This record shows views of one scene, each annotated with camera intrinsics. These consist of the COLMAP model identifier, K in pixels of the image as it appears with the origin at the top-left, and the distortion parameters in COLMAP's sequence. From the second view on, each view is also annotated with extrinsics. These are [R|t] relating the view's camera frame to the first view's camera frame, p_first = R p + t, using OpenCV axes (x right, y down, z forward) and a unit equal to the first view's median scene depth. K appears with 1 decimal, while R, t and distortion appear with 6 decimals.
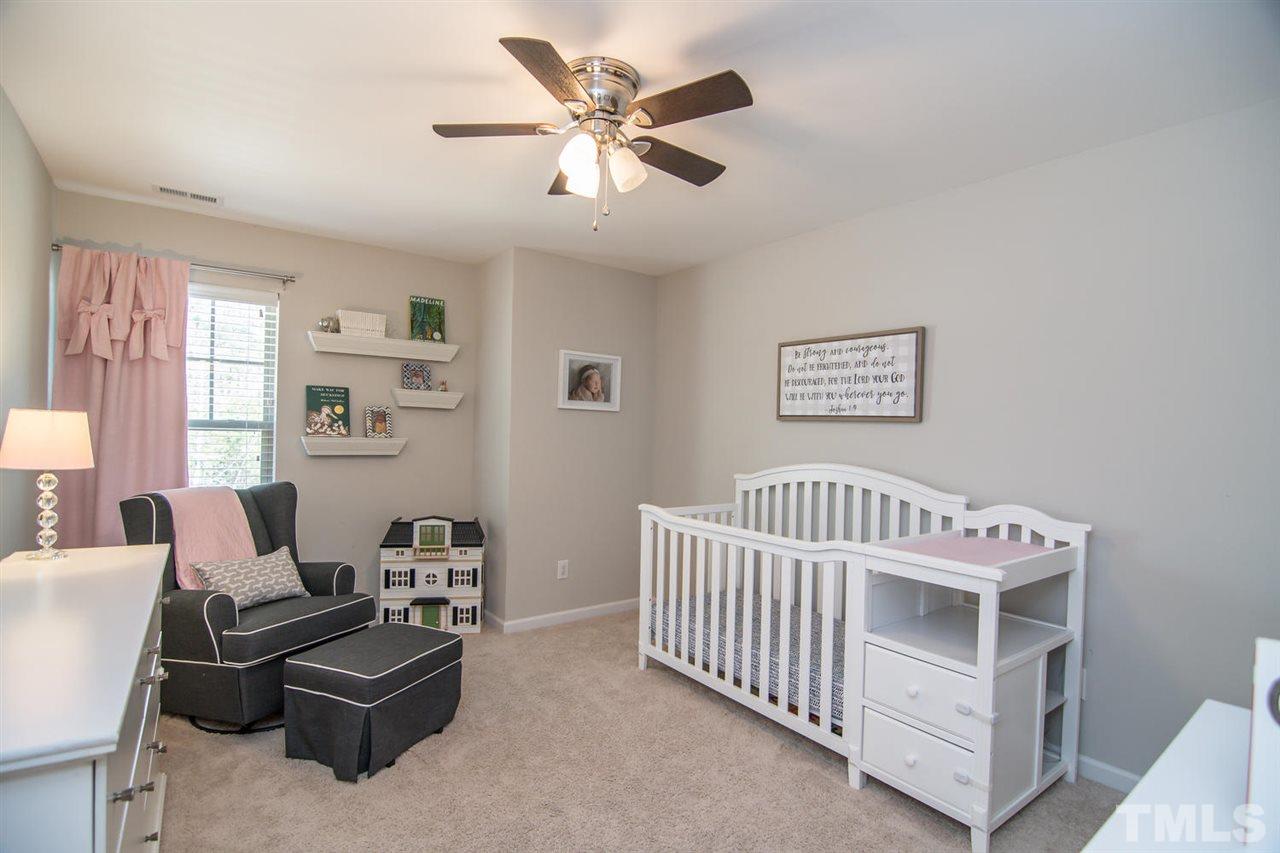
lens RADIAL K [[615.4, 0, 636.3], [0, 615.4, 433.8], [0, 0, 1]] dist [-0.004528, -0.009467]
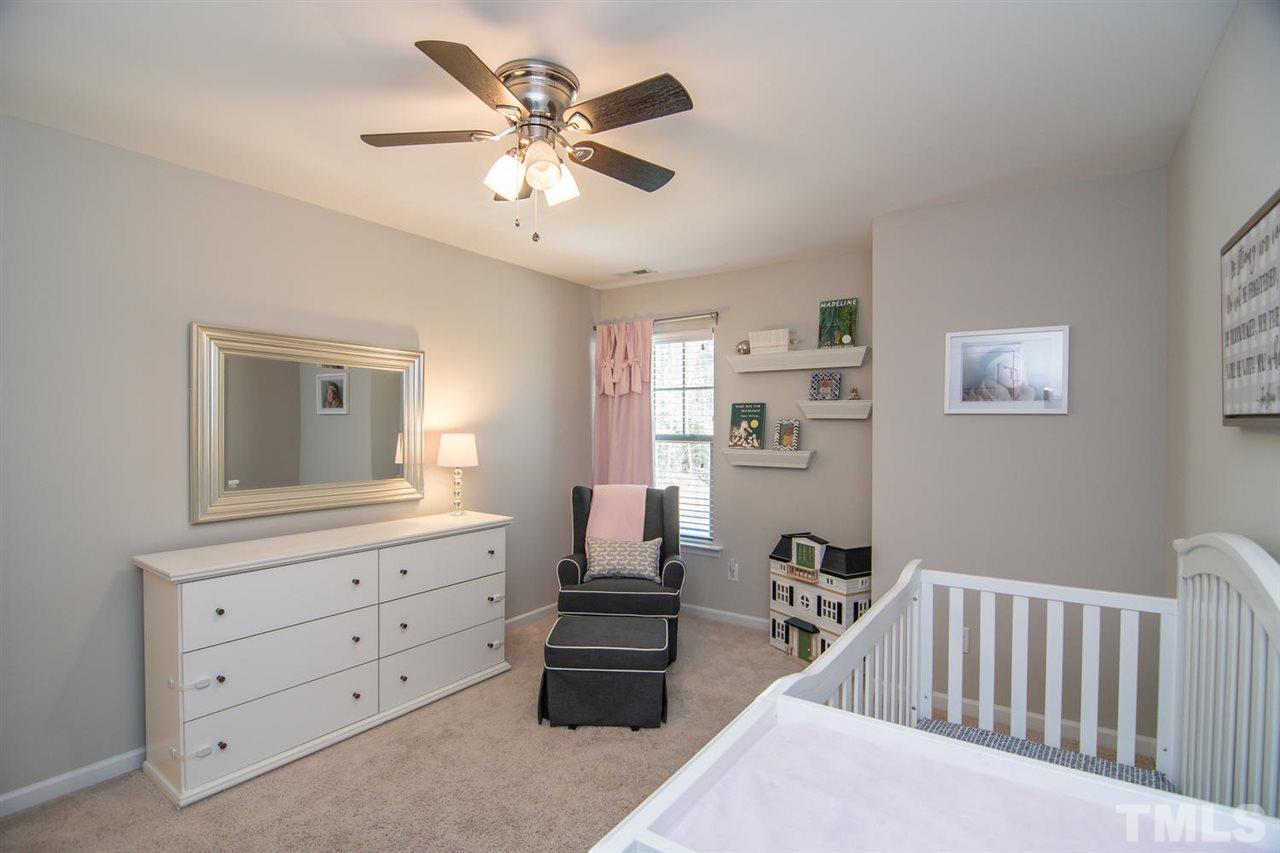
lens RADIAL K [[615.4, 0, 636.3], [0, 615.4, 433.8], [0, 0, 1]] dist [-0.004528, -0.009467]
pose [[0.325919, -0.008280, -0.945361, 0.475652], [-0.001701, 0.999955, -0.009345, -0.011482], [0.945396, 0.004654, 0.325890, 0.450831]]
